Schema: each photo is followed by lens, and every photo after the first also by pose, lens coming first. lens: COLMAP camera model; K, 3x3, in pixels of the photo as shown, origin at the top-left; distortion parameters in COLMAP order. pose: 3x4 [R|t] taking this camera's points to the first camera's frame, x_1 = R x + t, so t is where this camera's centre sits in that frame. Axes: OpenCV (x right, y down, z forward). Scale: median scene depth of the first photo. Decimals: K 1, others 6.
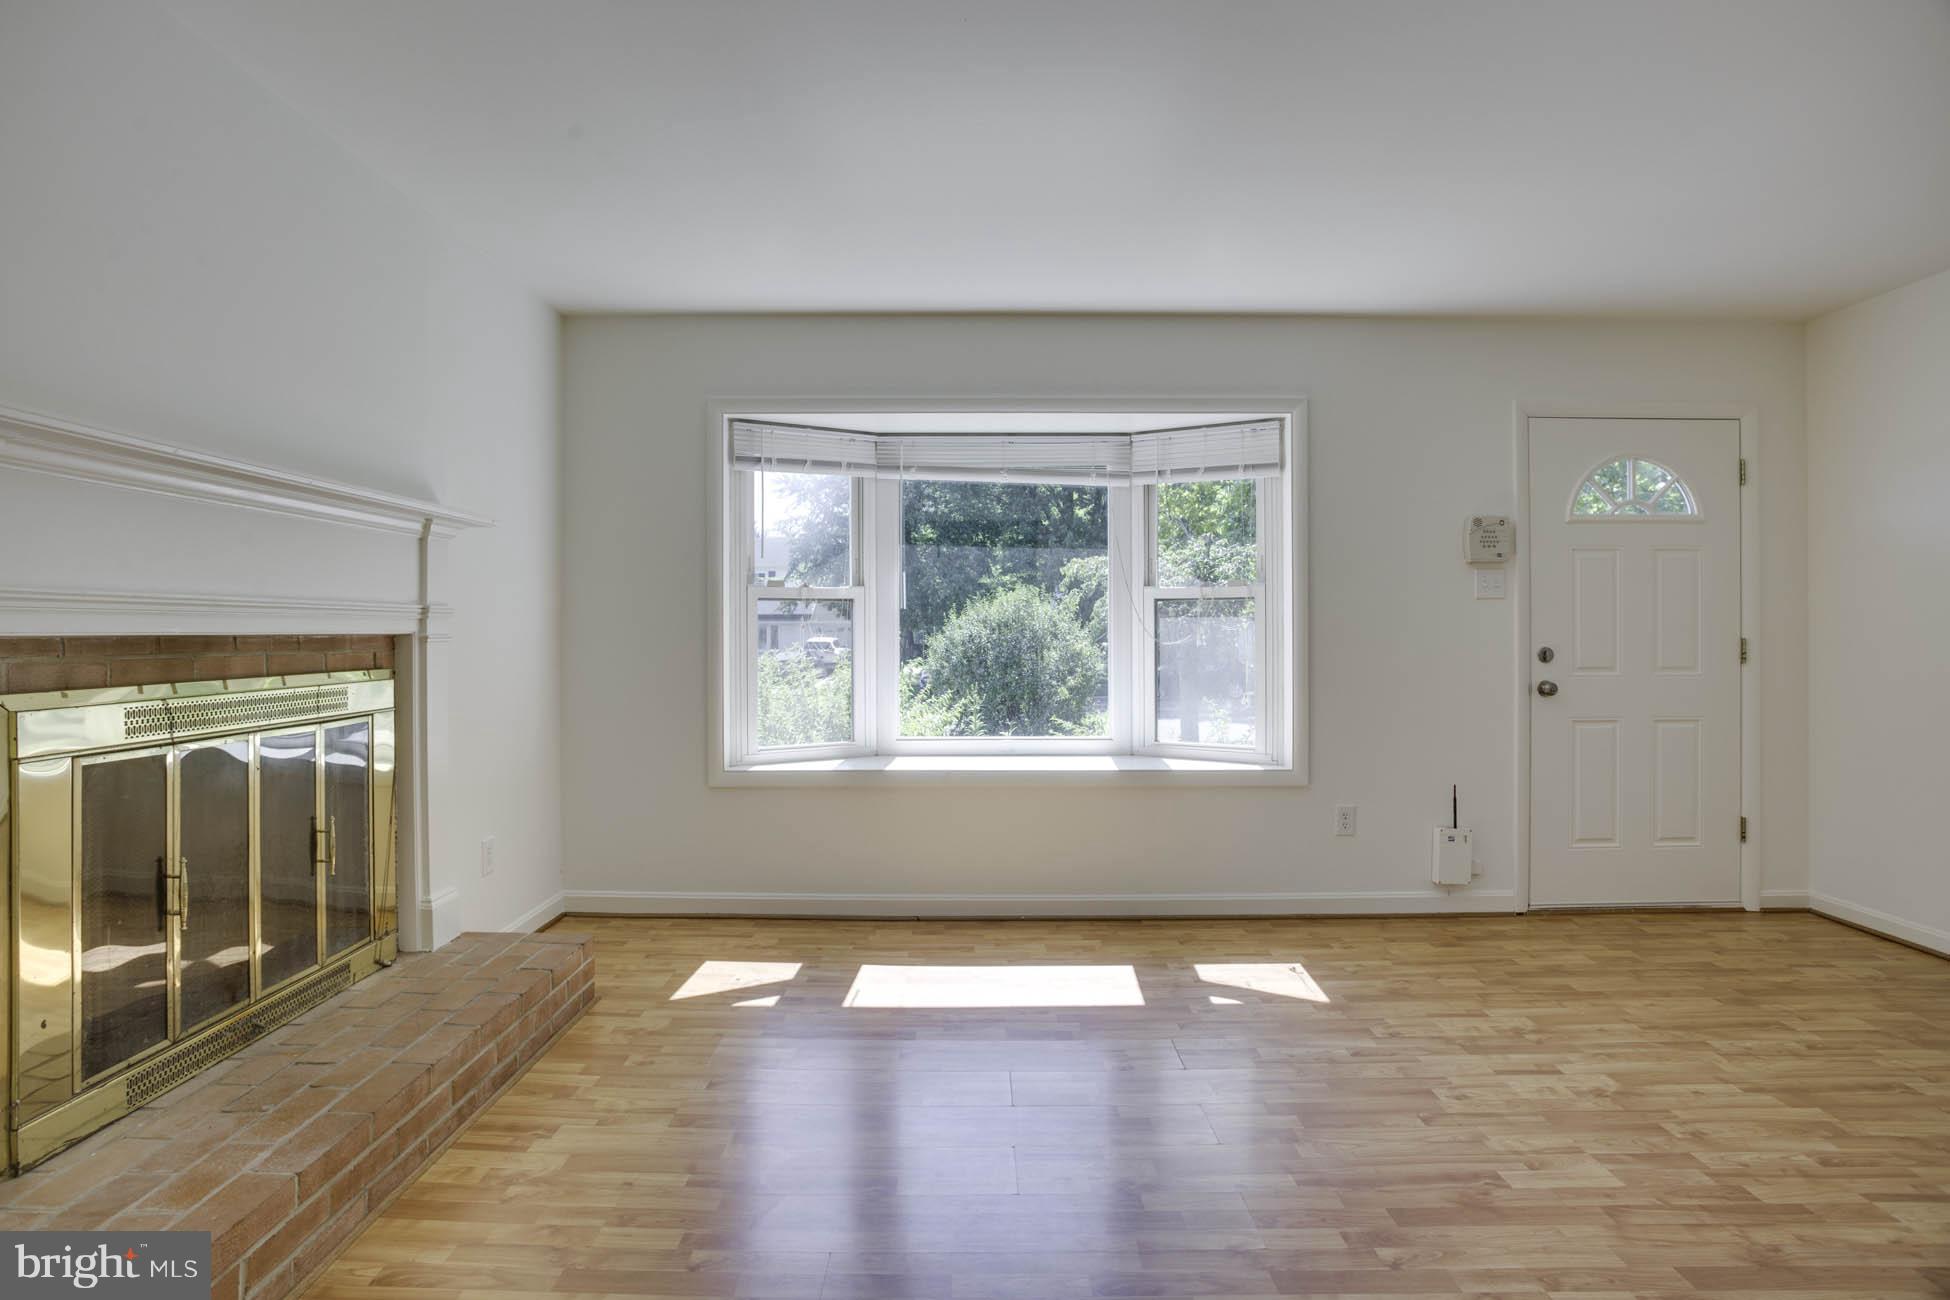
lens RADIAL K [[968.7, 0, 977.8], [0, 968.7, 623.3], [0, 0, 1]] dist [-0.066204, 0.030316]
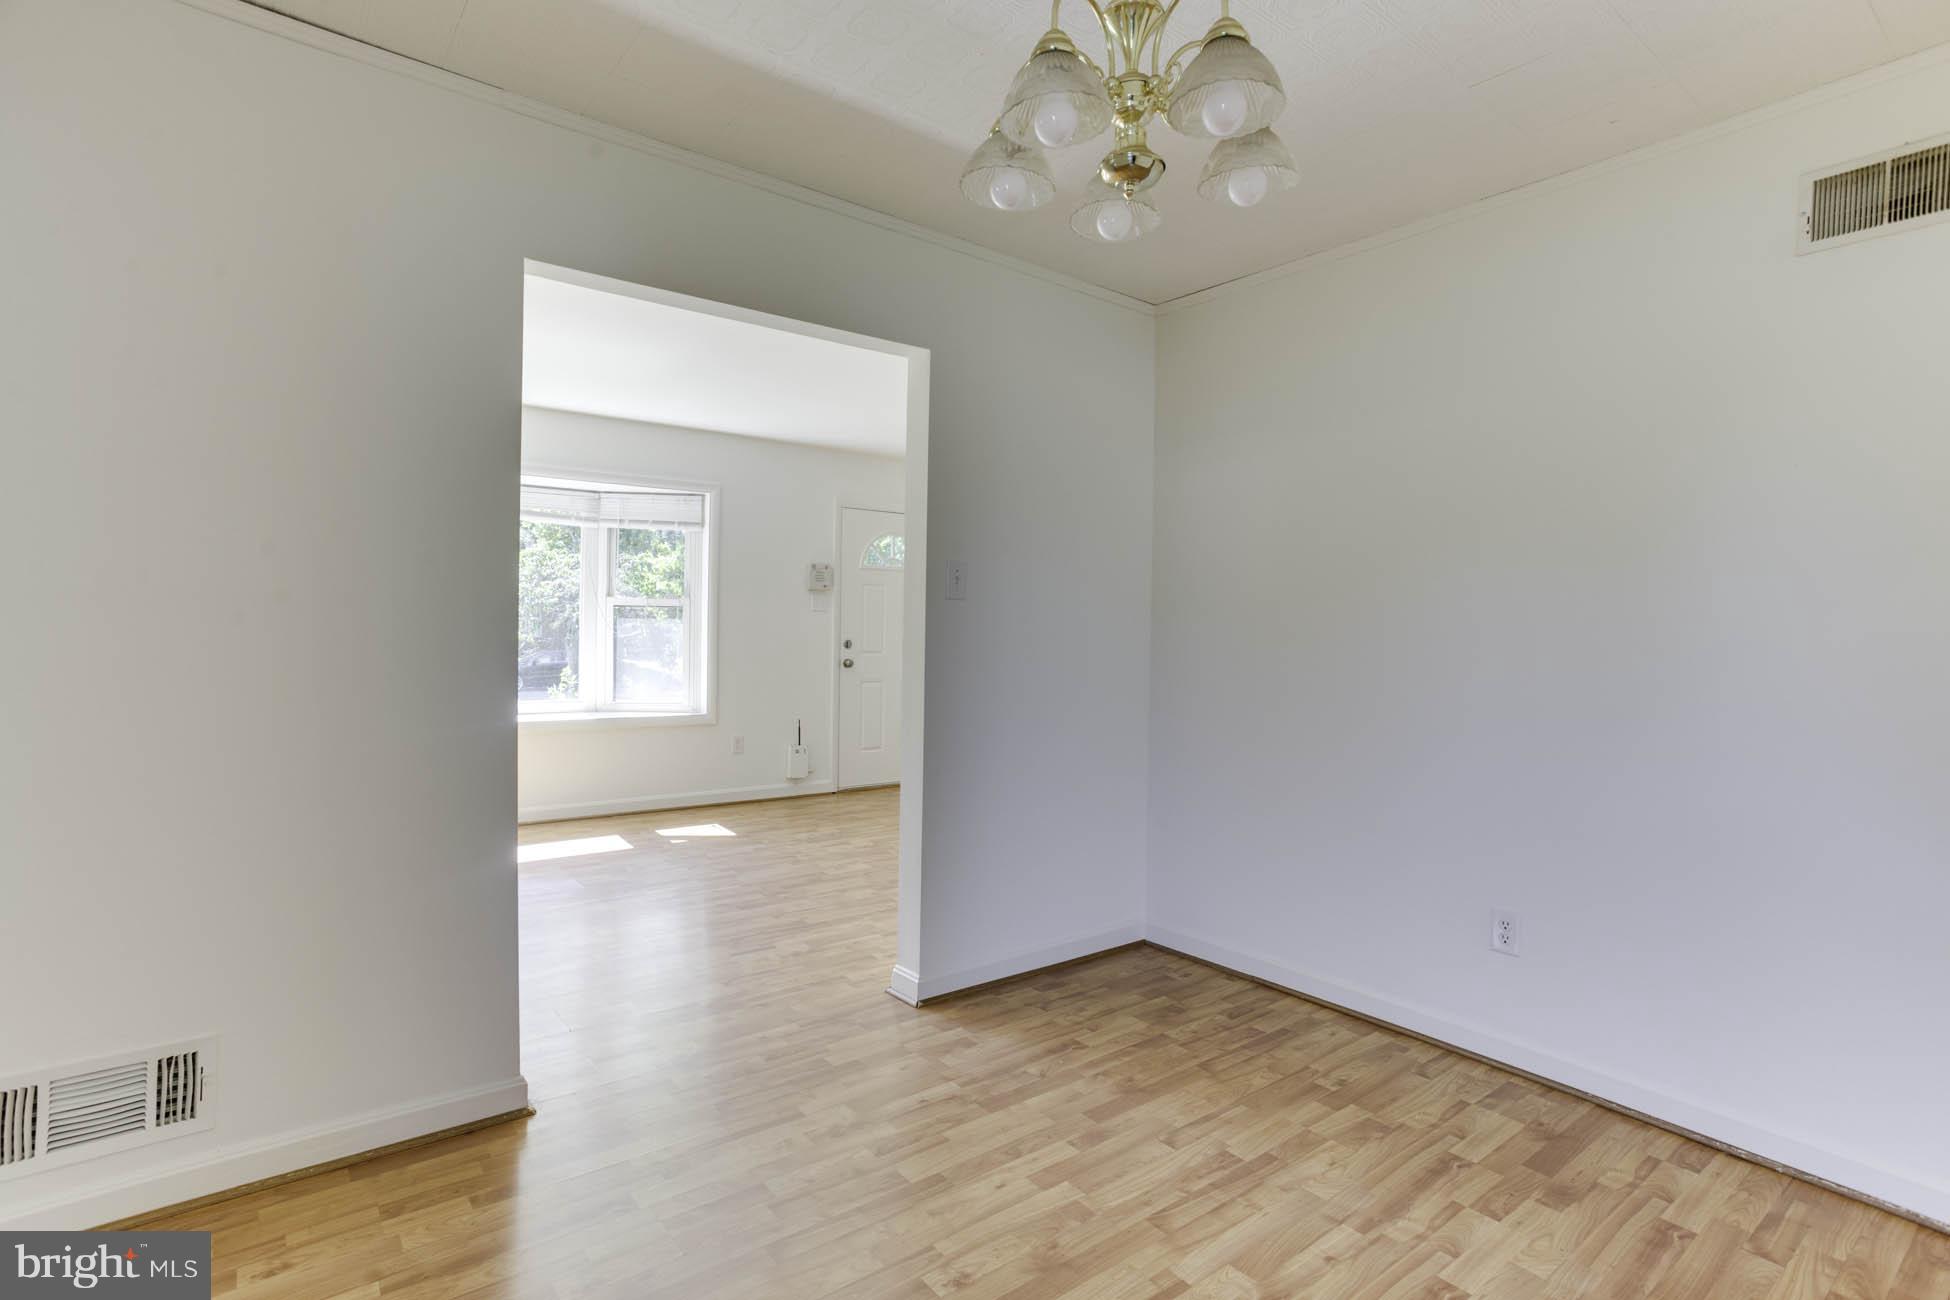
lens RADIAL K [[918.6, 0, 975.0], [0, 918.6, 650.0], [0, 0, 1]] dist [-0.085174, 0.000092]
pose [[0.786036, -0.000902, 0.618181, -0.279520], [-0.019778, 0.999450, 0.026607, -0.005894], [-0.617865, -0.033141, 0.785586, -0.503564]]
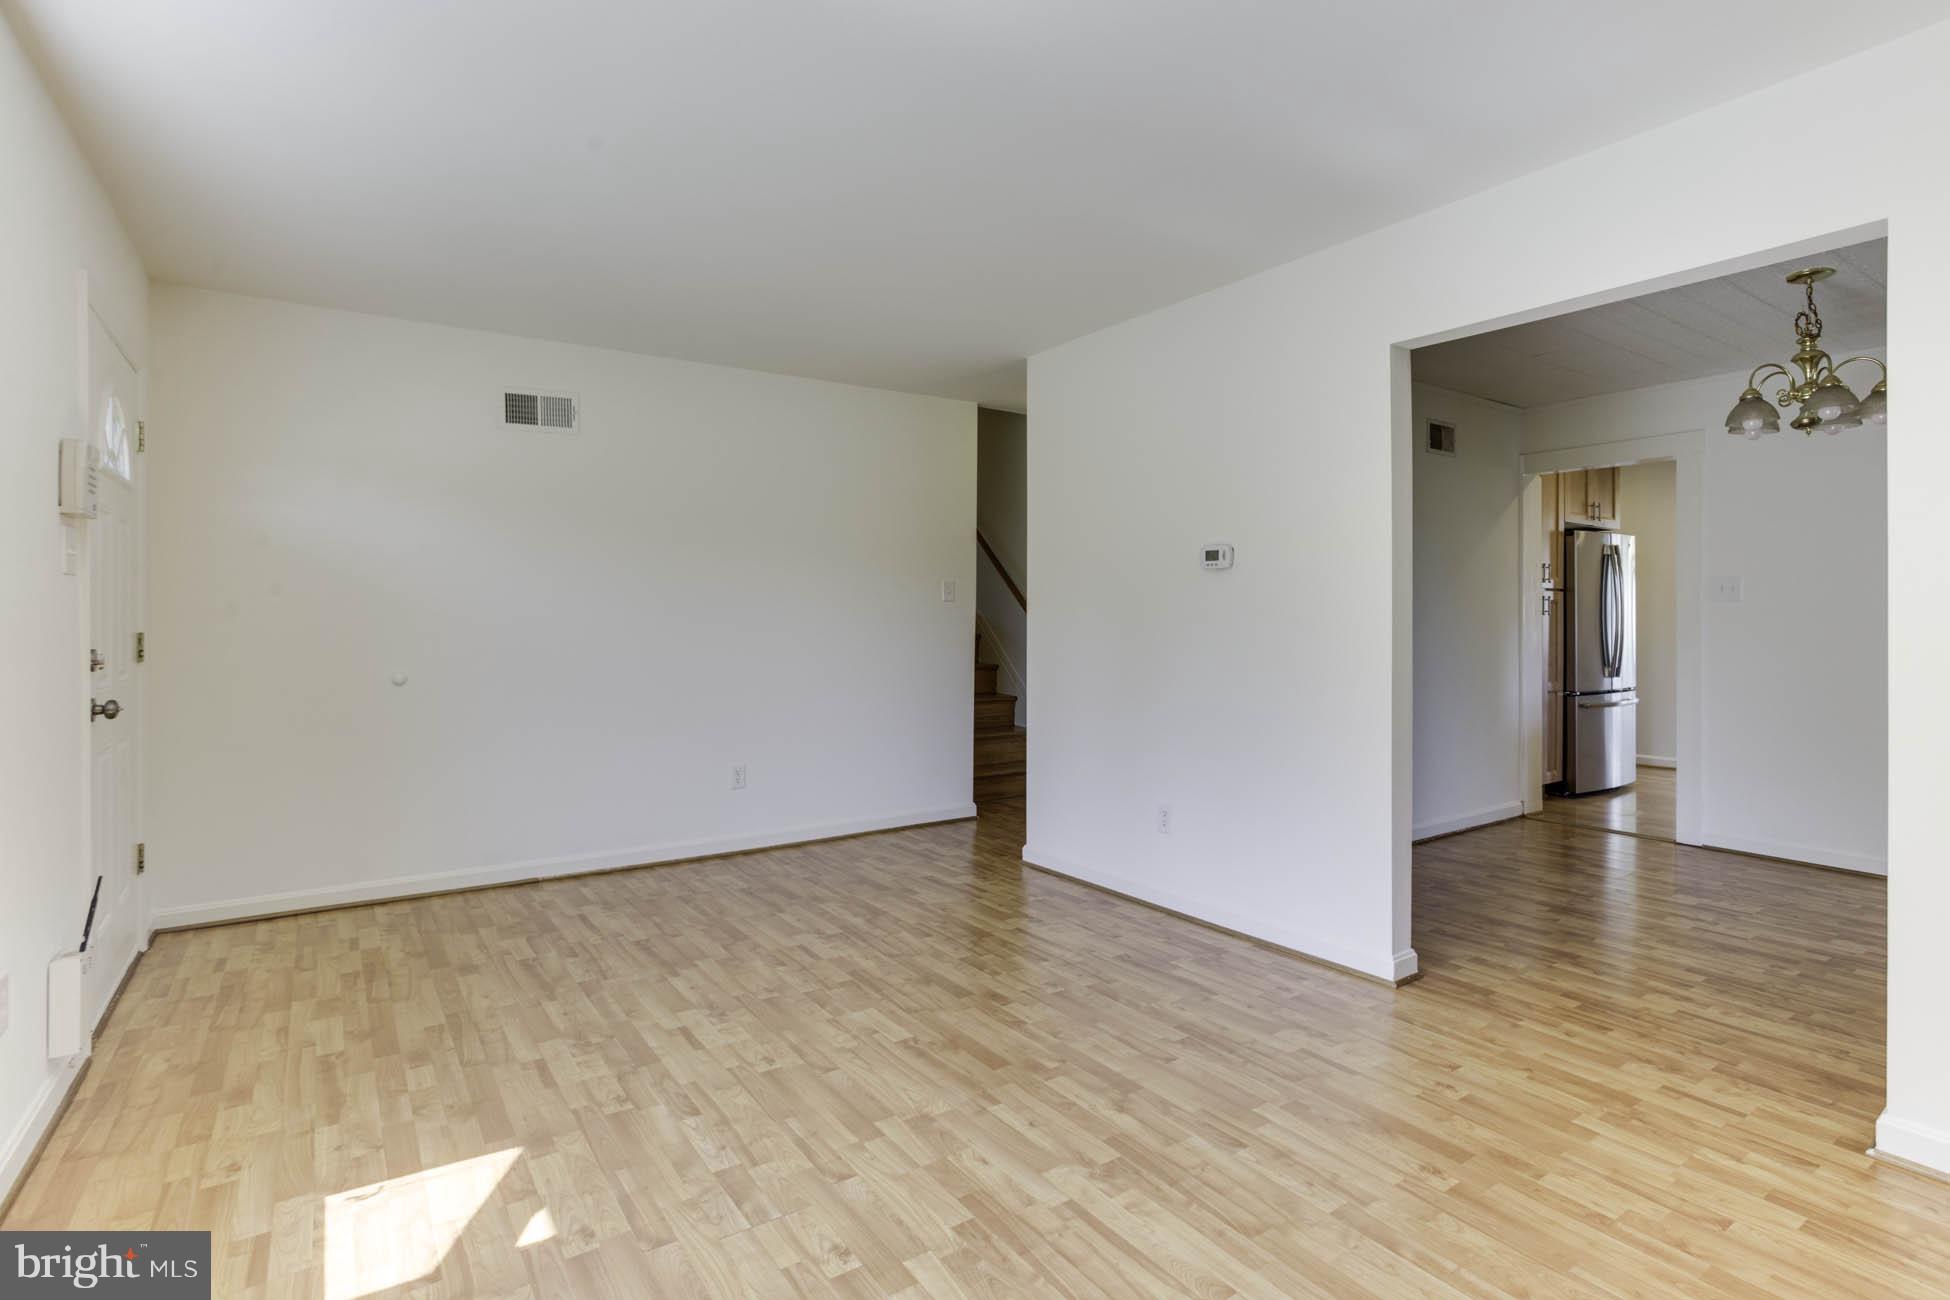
lens RADIAL K [[970.4, 0, 968.7], [0, 970.4, 634.5], [0, 0, 1]] dist [-0.055629, 0.044803]
pose [[-0.552602, -0.013805, 0.833331, -0.325478], [-0.003899, 0.999895, 0.013979, 0.004025], [-0.833436, 0.004476, -0.552598, 0.900385]]
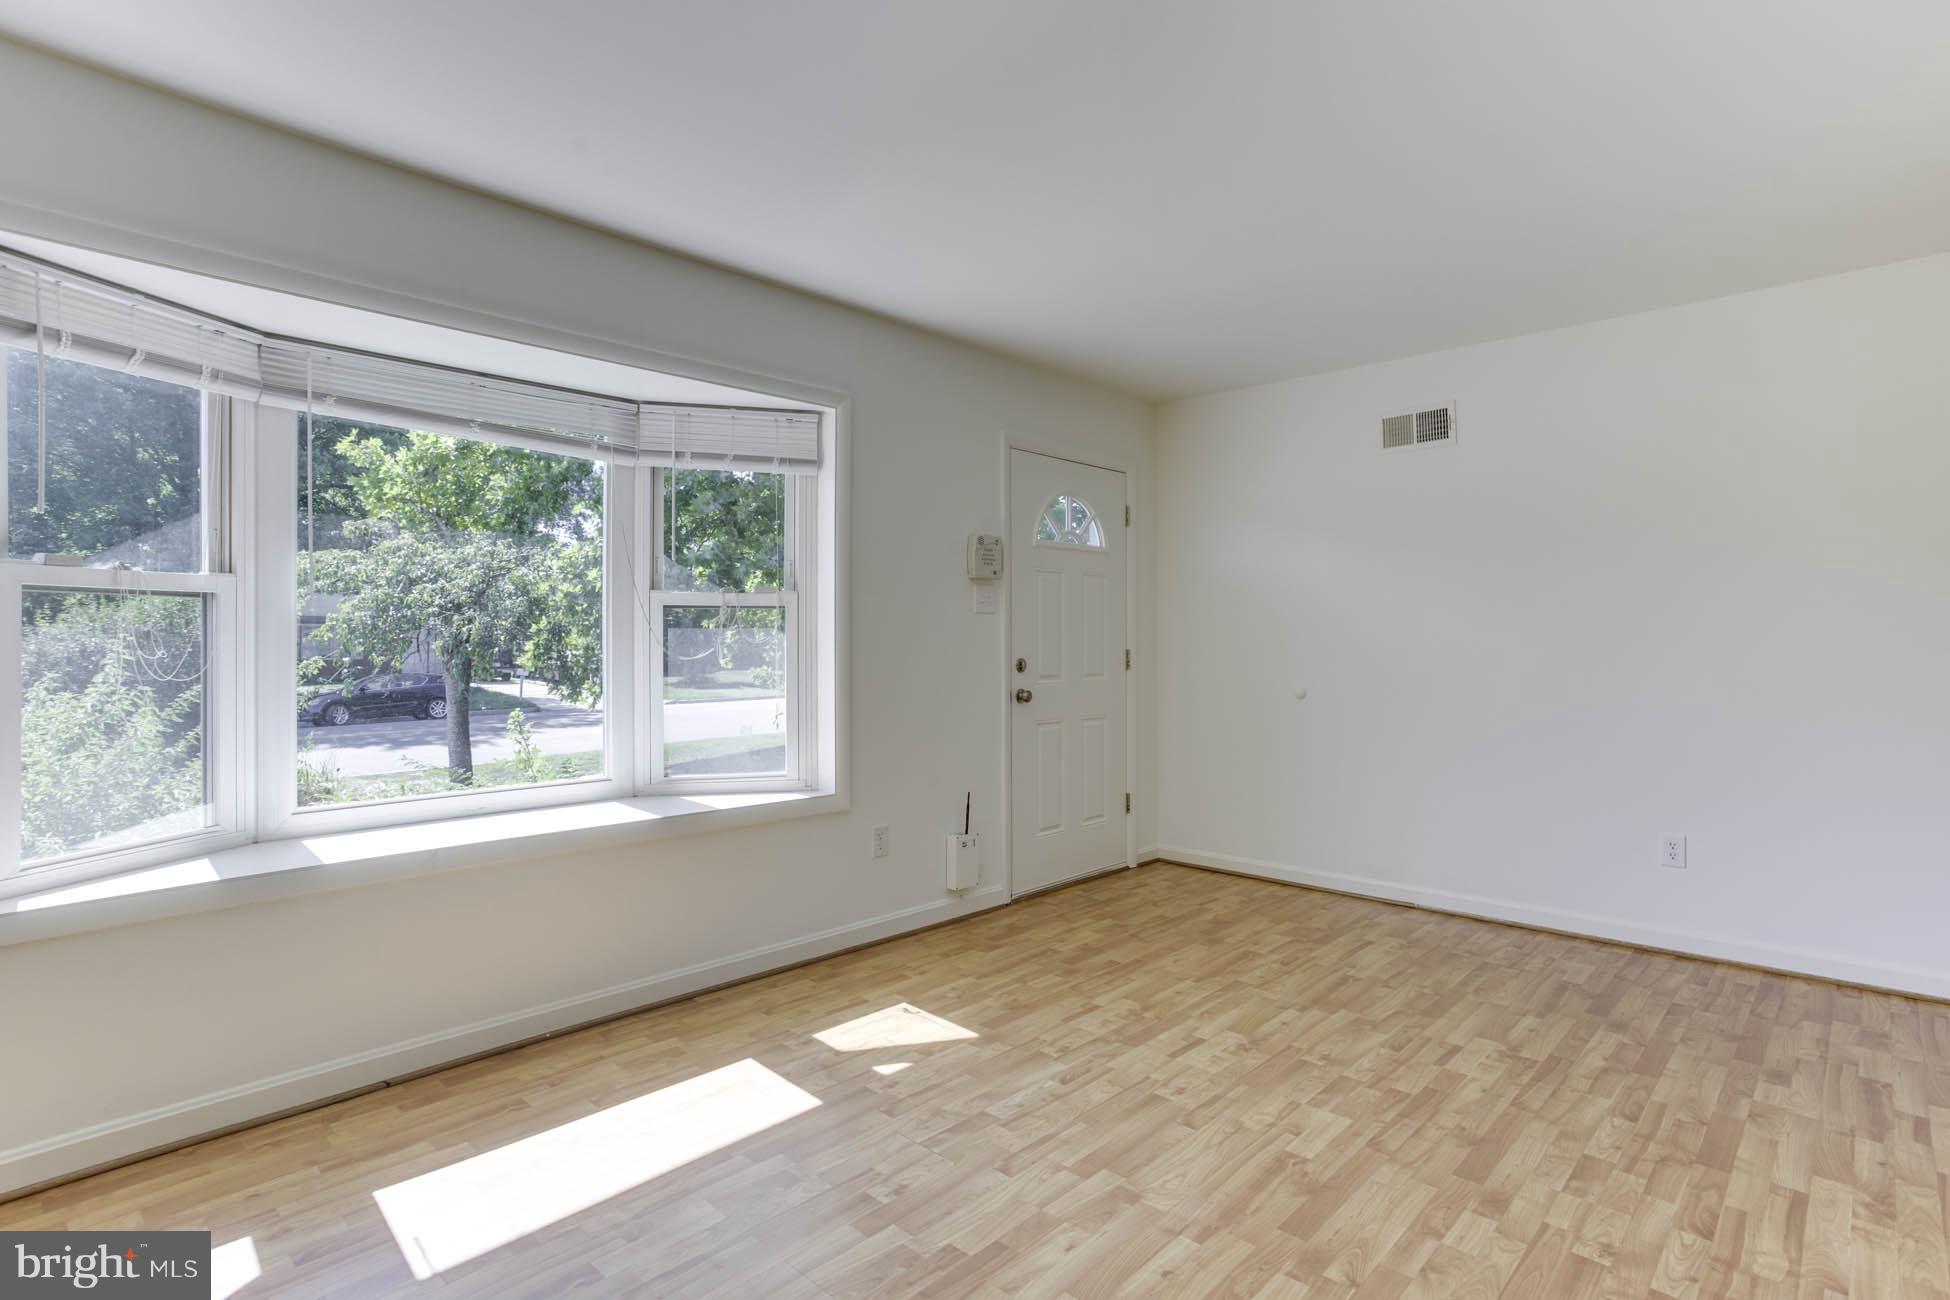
lens RADIAL K [[970.4, 0, 968.7], [0, 970.4, 634.5], [0, 0, 1]] dist [-0.055629, 0.044803]
pose [[0.695886, 0.003600, 0.718143, -0.266576], [-0.004586, 0.999989, -0.000569, -0.001570], [-0.718137, -0.002897, 0.695895, 0.274885]]
